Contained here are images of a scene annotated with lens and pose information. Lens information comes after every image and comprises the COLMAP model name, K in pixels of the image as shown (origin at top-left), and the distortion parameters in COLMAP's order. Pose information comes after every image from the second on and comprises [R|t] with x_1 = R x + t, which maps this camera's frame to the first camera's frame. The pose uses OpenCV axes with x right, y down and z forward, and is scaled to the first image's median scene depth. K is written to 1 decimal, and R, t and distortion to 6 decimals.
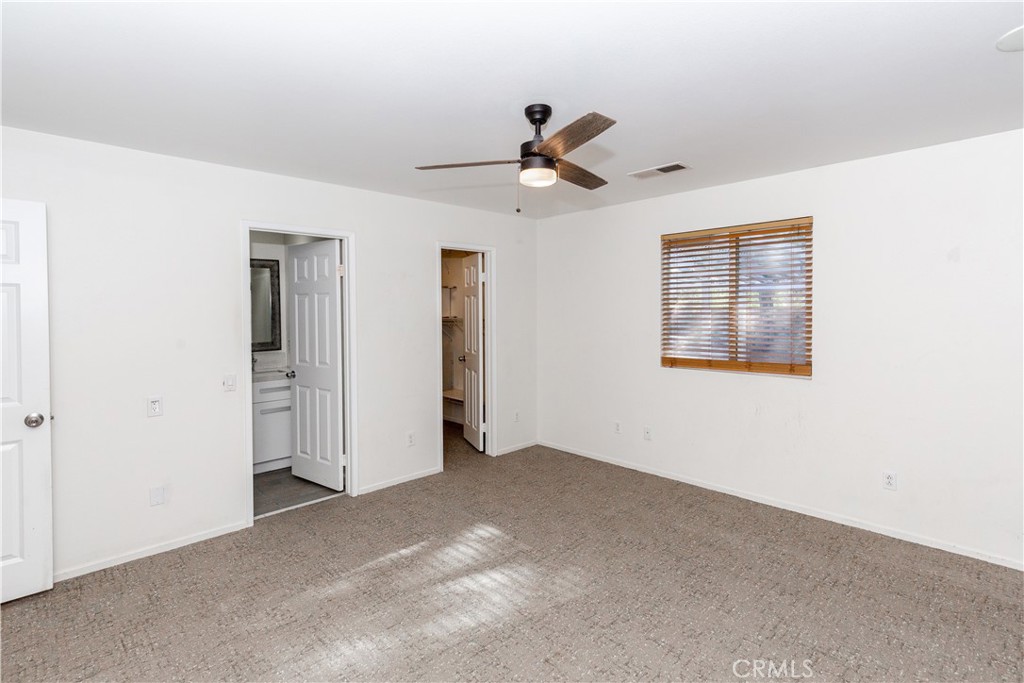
lens RADIAL K [[472.9, 0, 487.6], [0, 472.9, 313.0], [0, 0, 1]] dist [0.005255, 0.001166]
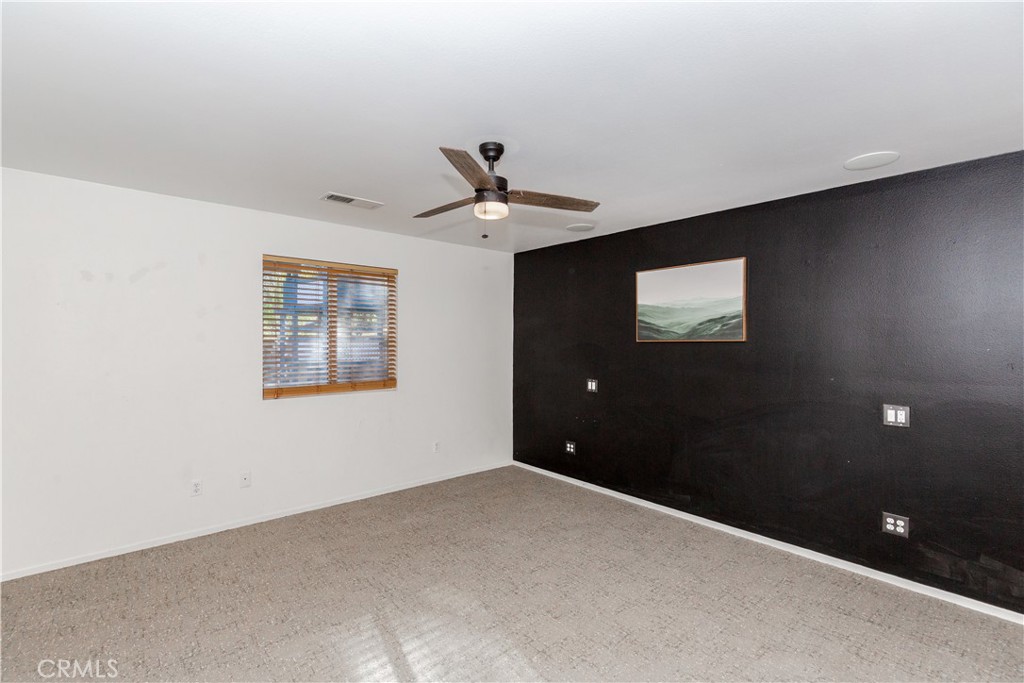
lens RADIAL K [[472.9, 0, 510.1], [0, 472.9, 343.2], [0, 0, 1]] dist [0.005255, 0.001166]
pose [[0.040508, 0.003324, 0.999174, -0.602874], [0.000455, 0.999994, -0.003345, 0.010392], [-0.999179, 0.000590, 0.040506, 0.574857]]
